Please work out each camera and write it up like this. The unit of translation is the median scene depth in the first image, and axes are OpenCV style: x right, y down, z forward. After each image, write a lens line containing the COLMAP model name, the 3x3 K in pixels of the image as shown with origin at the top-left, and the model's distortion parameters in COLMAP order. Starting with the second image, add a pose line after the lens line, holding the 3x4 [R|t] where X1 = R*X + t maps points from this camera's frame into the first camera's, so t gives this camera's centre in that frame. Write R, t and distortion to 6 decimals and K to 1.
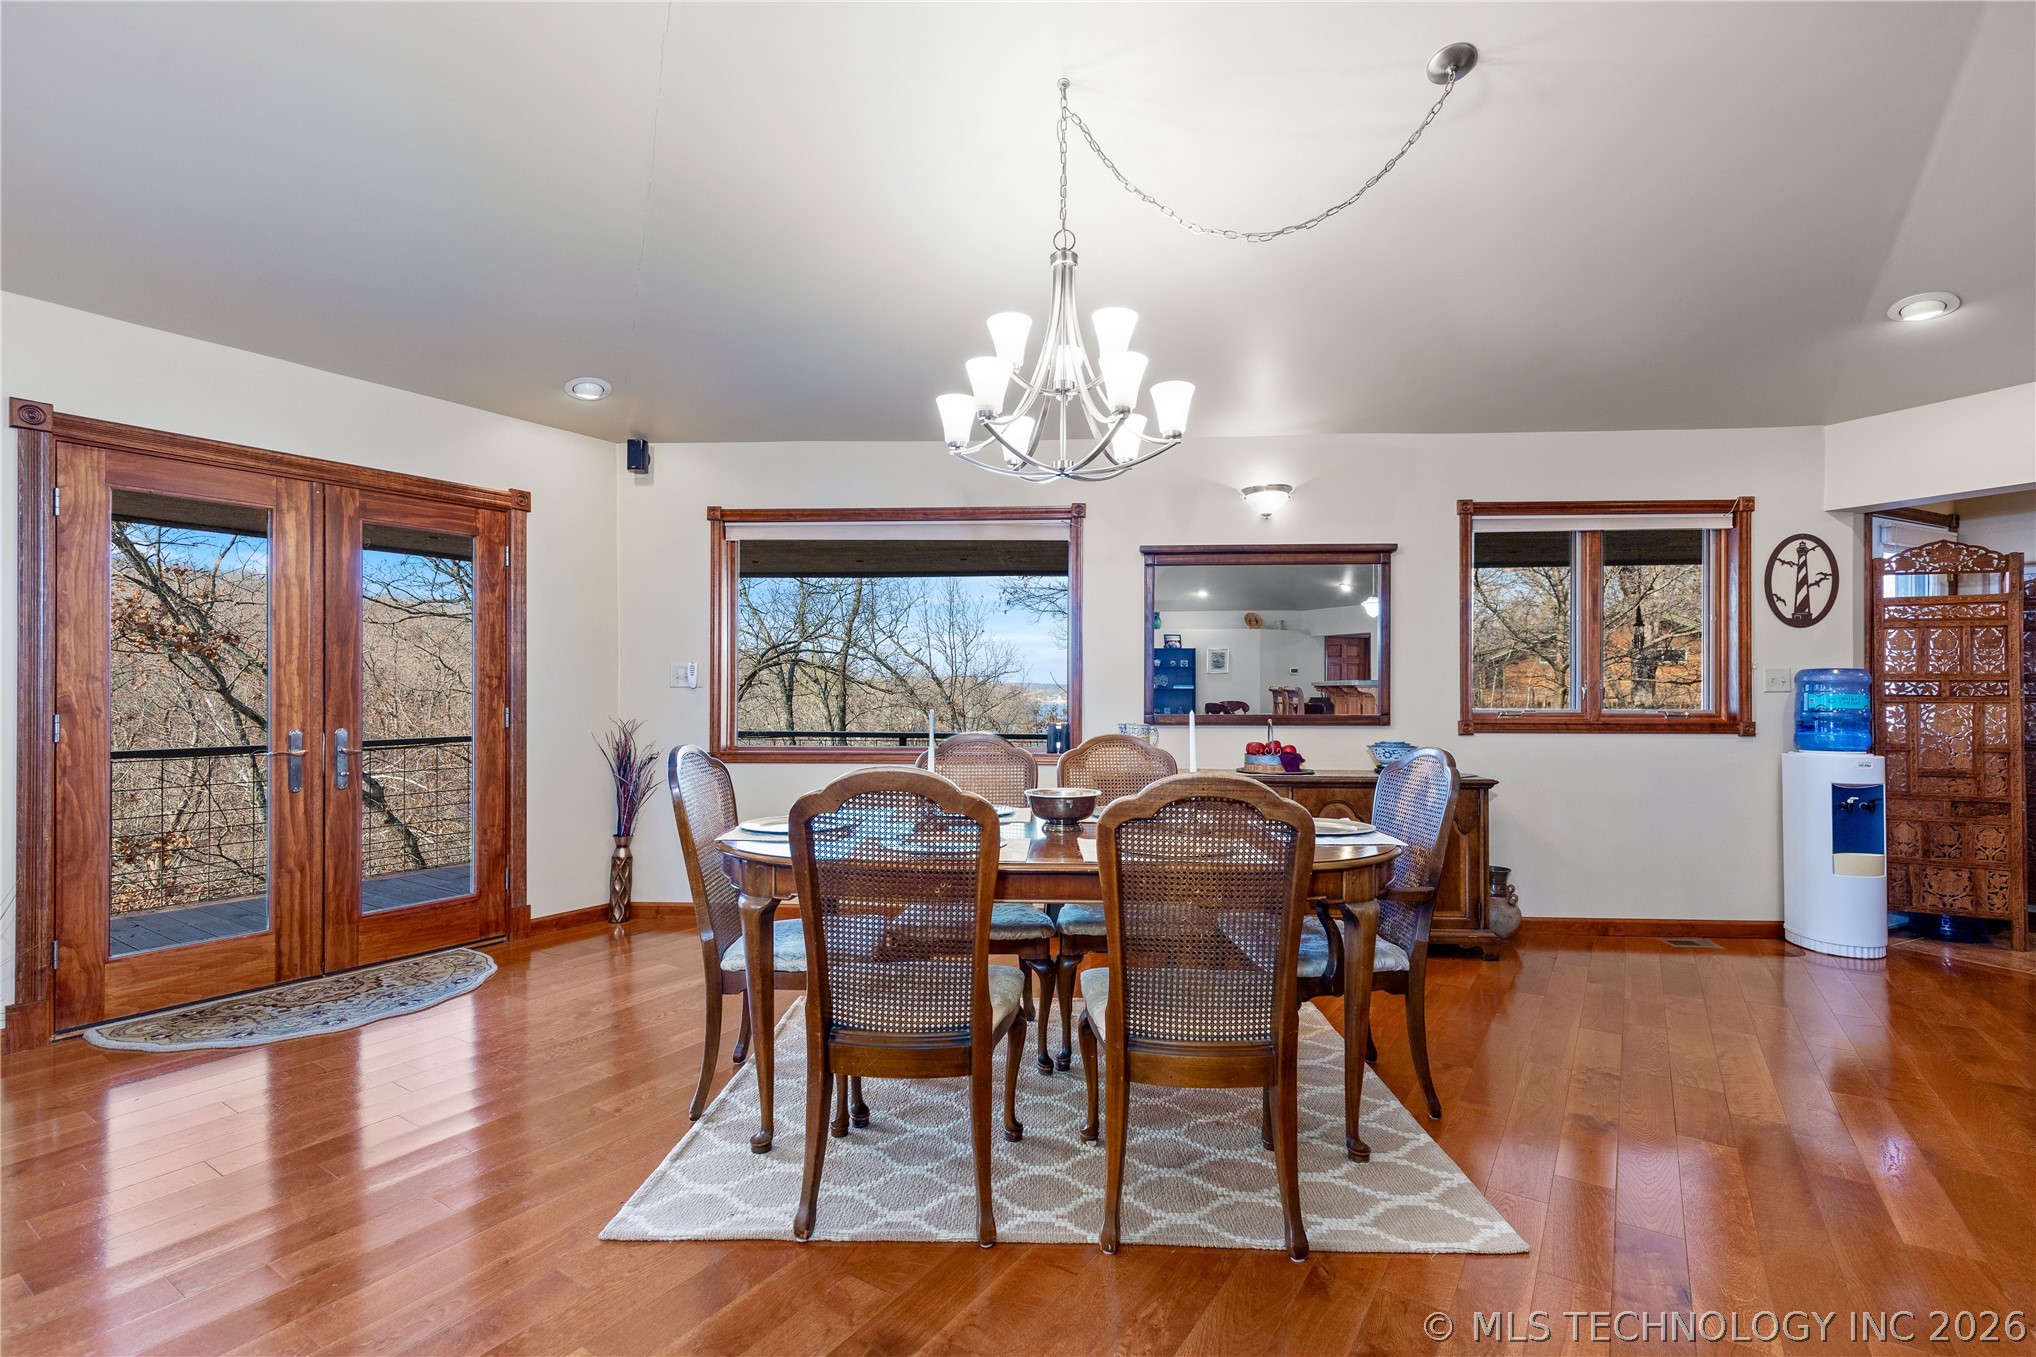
lens RADIAL K [[927.4, 0, 1027.4], [0, 927.4, 686.1], [0, 0, 1]] dist [0.010890, -0.001965]
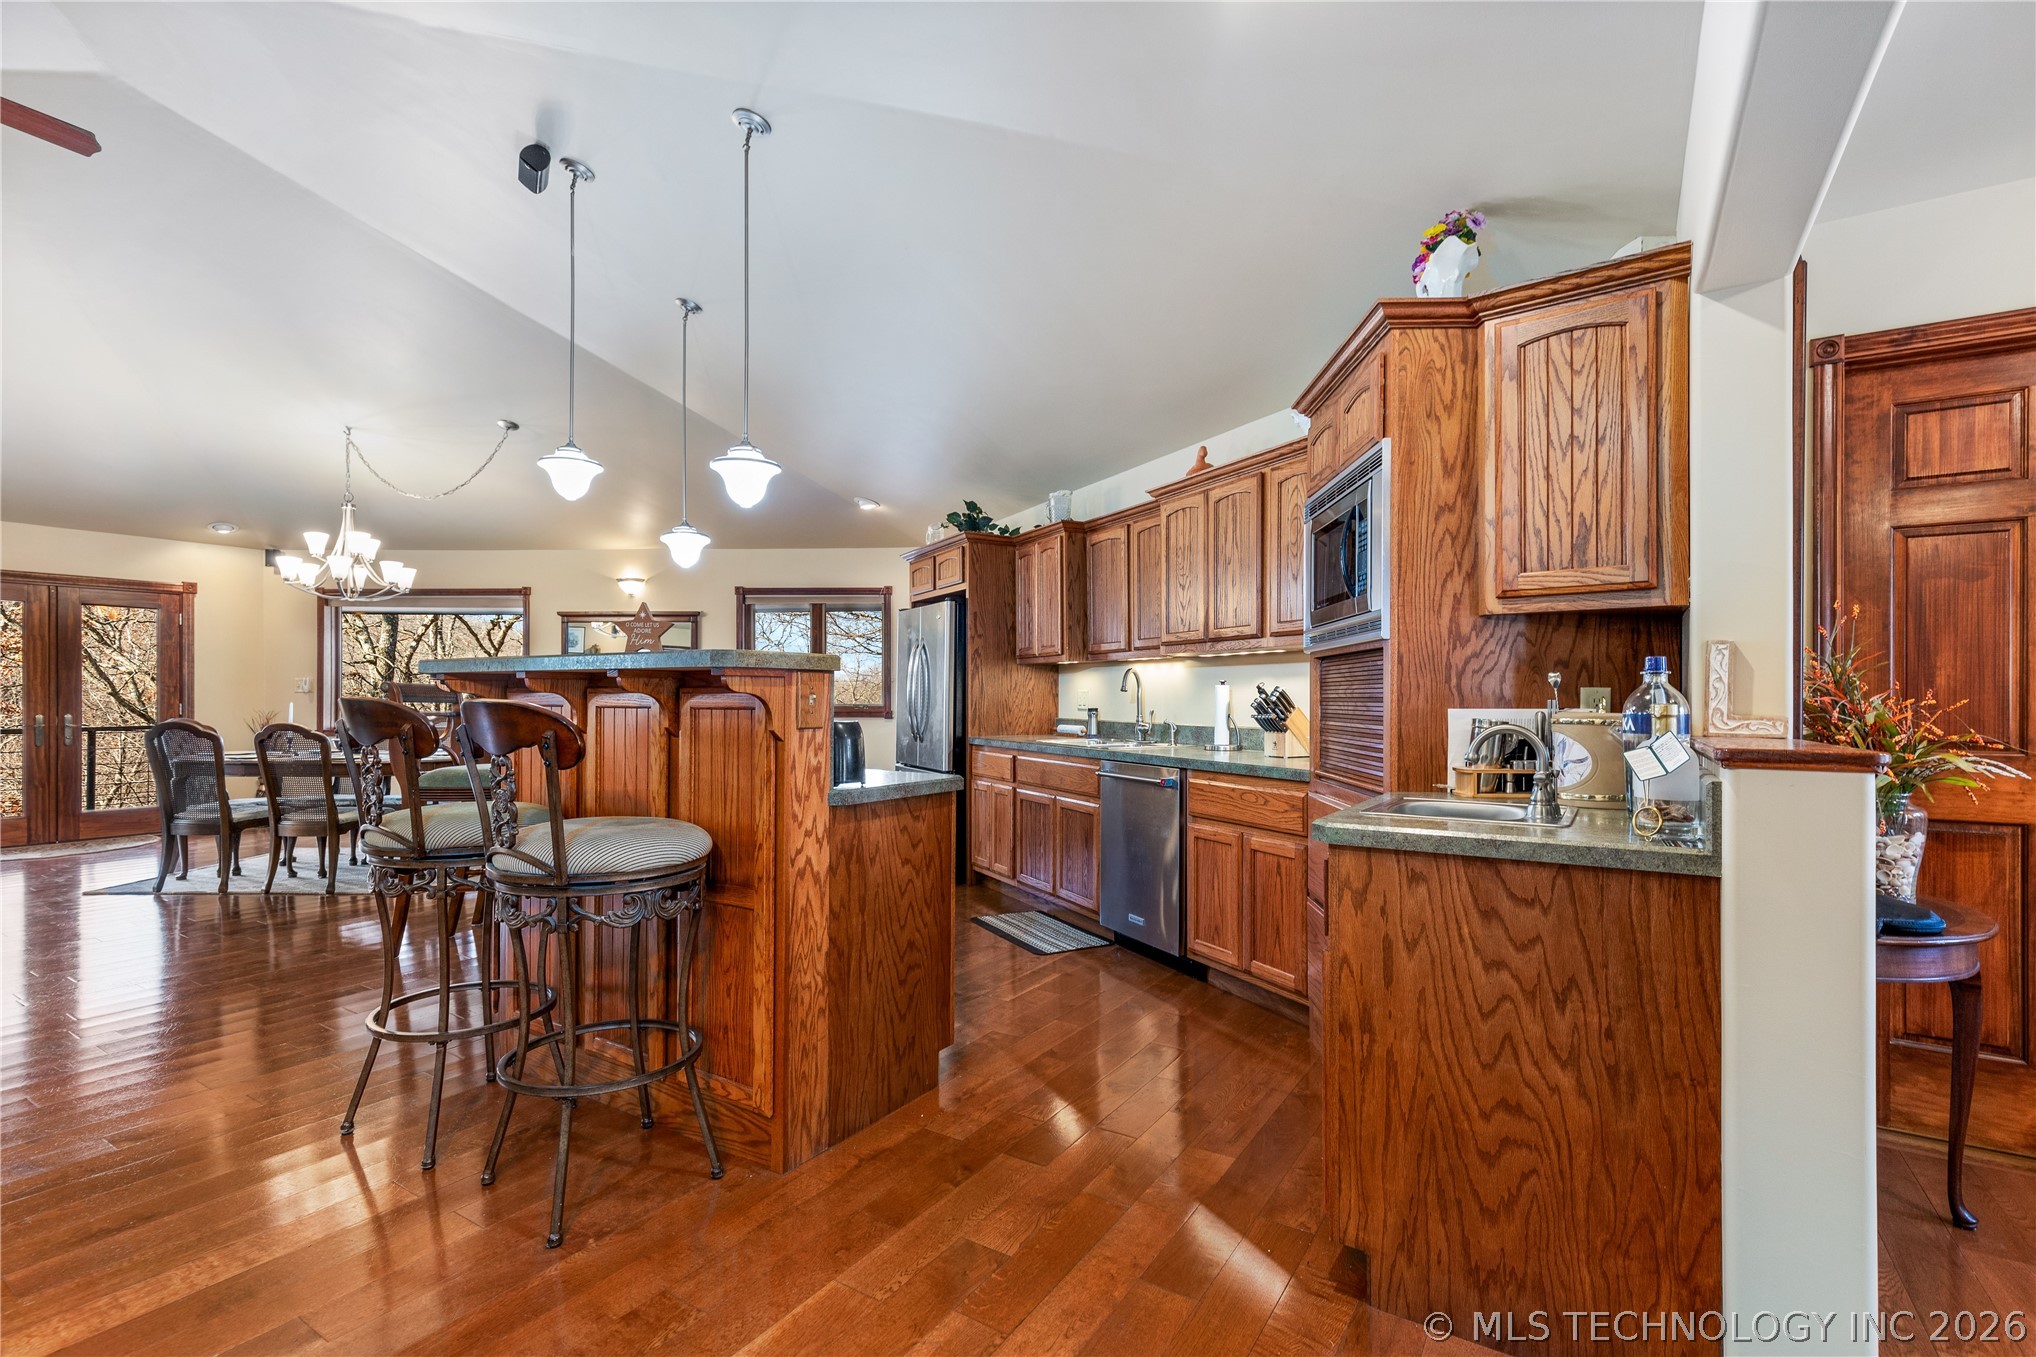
lens RADIAL K [[927.4, 0, 1027.3], [0, 927.4, 692.2], [0, 0, 1]] dist [0.010890, -0.001965]
pose [[0.999955, -0.002266, 0.009179, 1.210592], [0.002311, 0.999985, -0.004890, 0.015133], [-0.009168, 0.004911, 0.999946, -0.934426]]
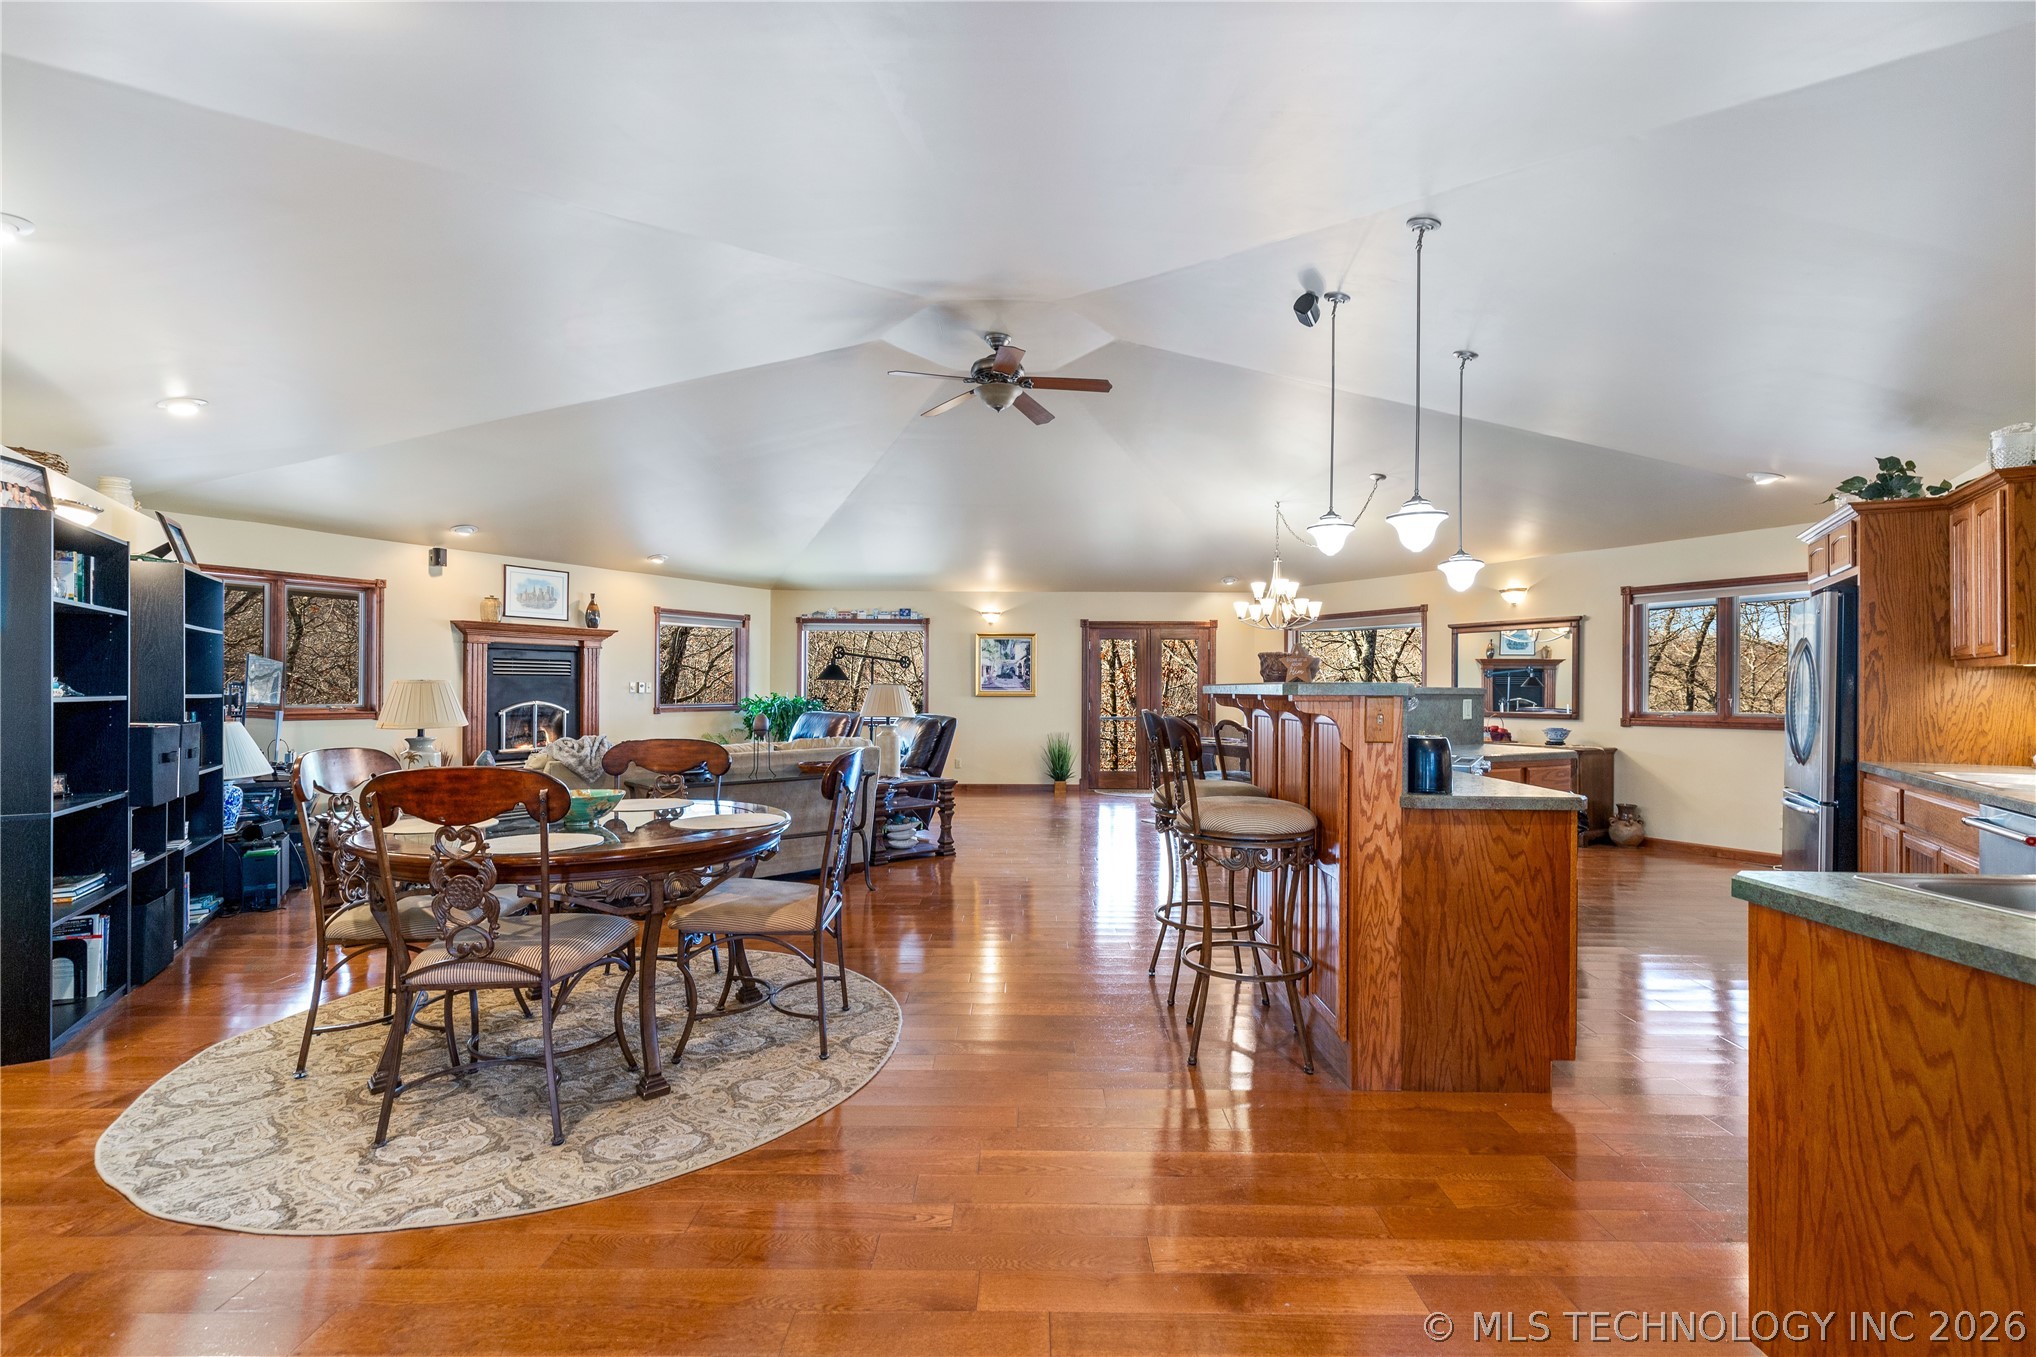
lens RADIAL K [[927.4, 0, 1026.6], [0, 927.4, 676.8], [0, 0, 1]] dist [0.010890, -0.001965]
pose [[0.541182, -0.013339, -0.840800, 1.564944], [-0.003216, 0.999834, -0.017932, -0.003920], [0.840899, 0.012408, 0.541049, -0.976864]]
